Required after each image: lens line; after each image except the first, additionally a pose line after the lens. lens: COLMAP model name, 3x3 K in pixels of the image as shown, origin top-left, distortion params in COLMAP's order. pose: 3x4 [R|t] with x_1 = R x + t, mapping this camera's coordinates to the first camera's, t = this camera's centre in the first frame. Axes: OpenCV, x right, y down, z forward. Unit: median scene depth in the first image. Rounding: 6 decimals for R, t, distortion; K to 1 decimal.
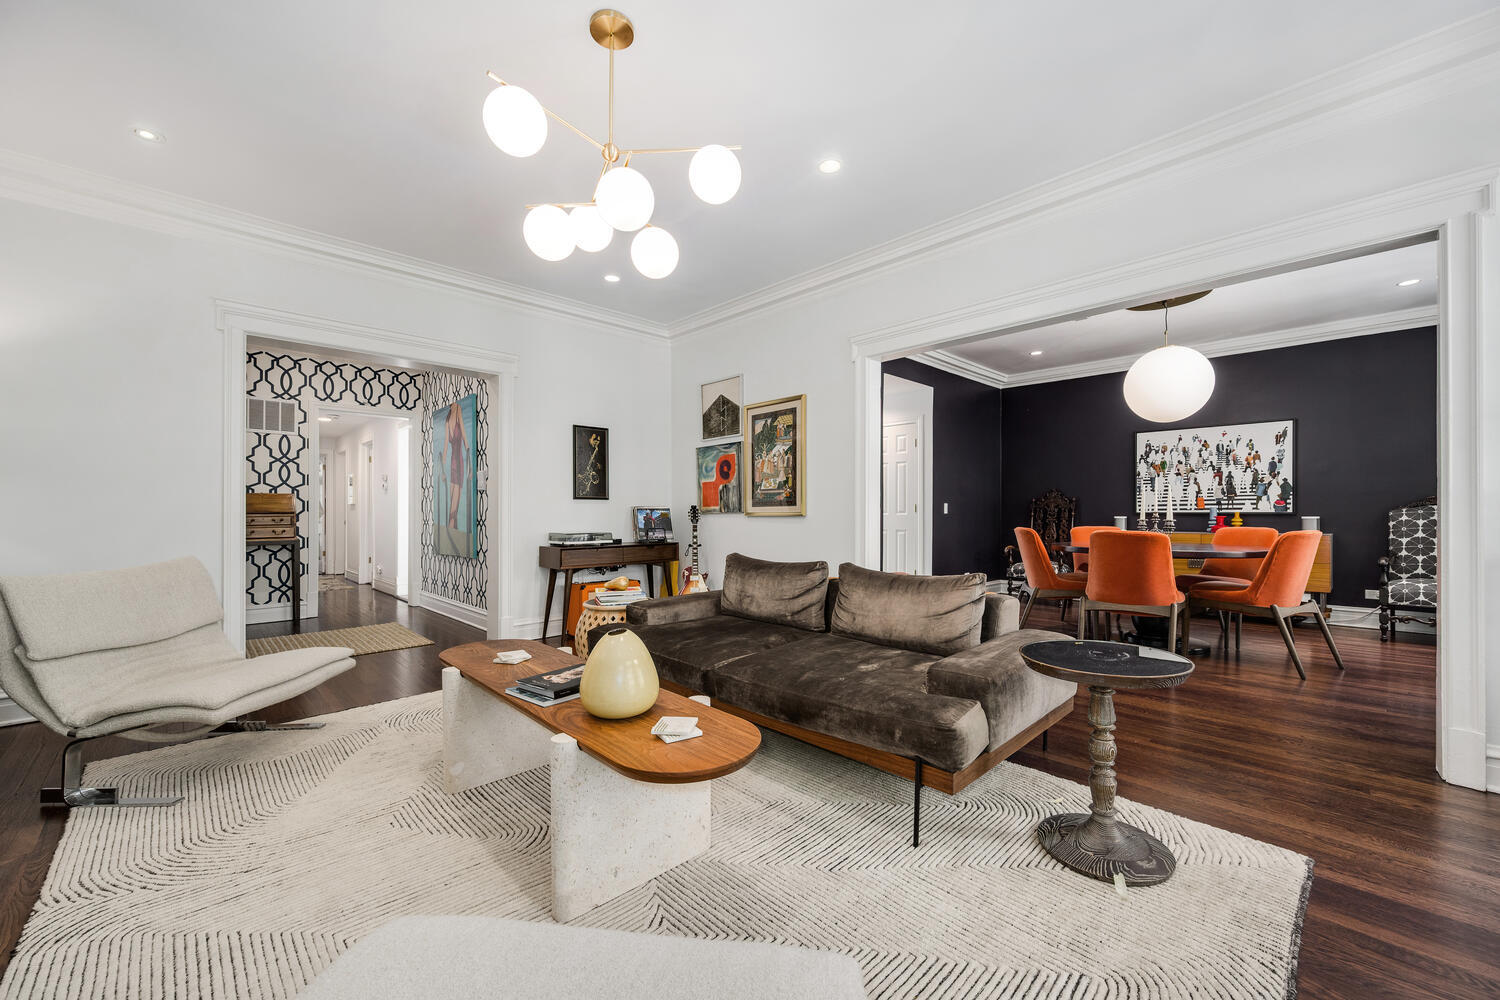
lens RADIAL K [[611.5, 0, 754.0], [0, 611.5, 508.9], [0, 0, 1]] dist [0.020113, -0.000038]
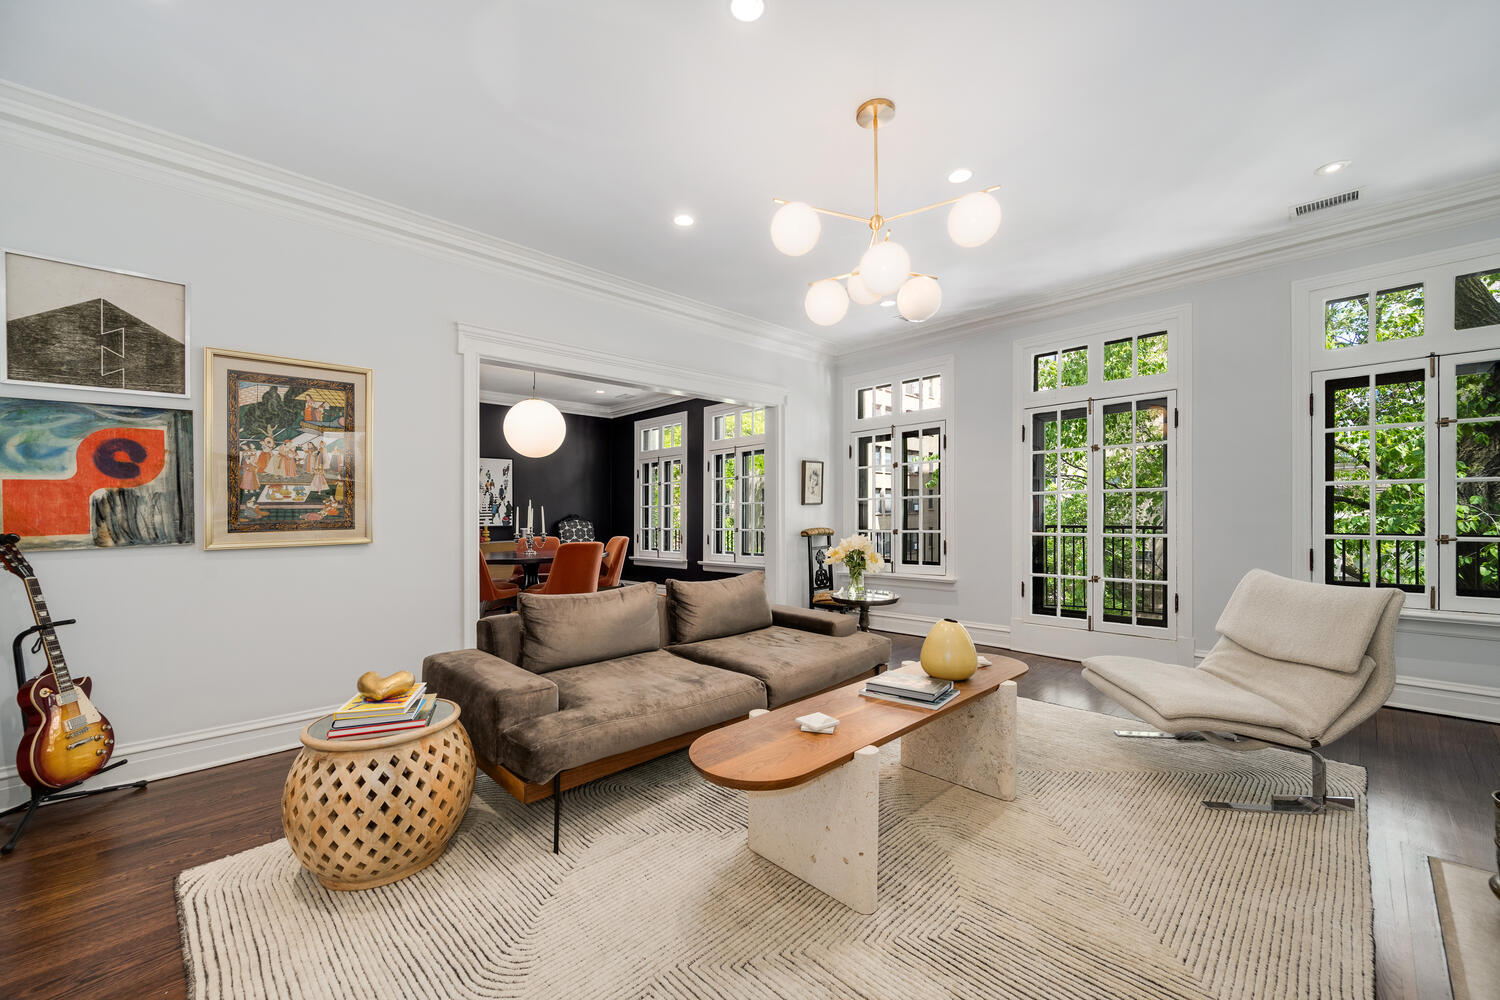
lens RADIAL K [[611.5, 0, 754.0], [0, 611.5, 508.9], [0, 0, 1]] dist [0.020113, -0.000038]
pose [[-0.019603, 0.009836, 0.999759, -0.586100], [0.007321, 0.999926, -0.009694, -0.016142], [-0.999781, 0.007129, -0.019673, 0.535419]]
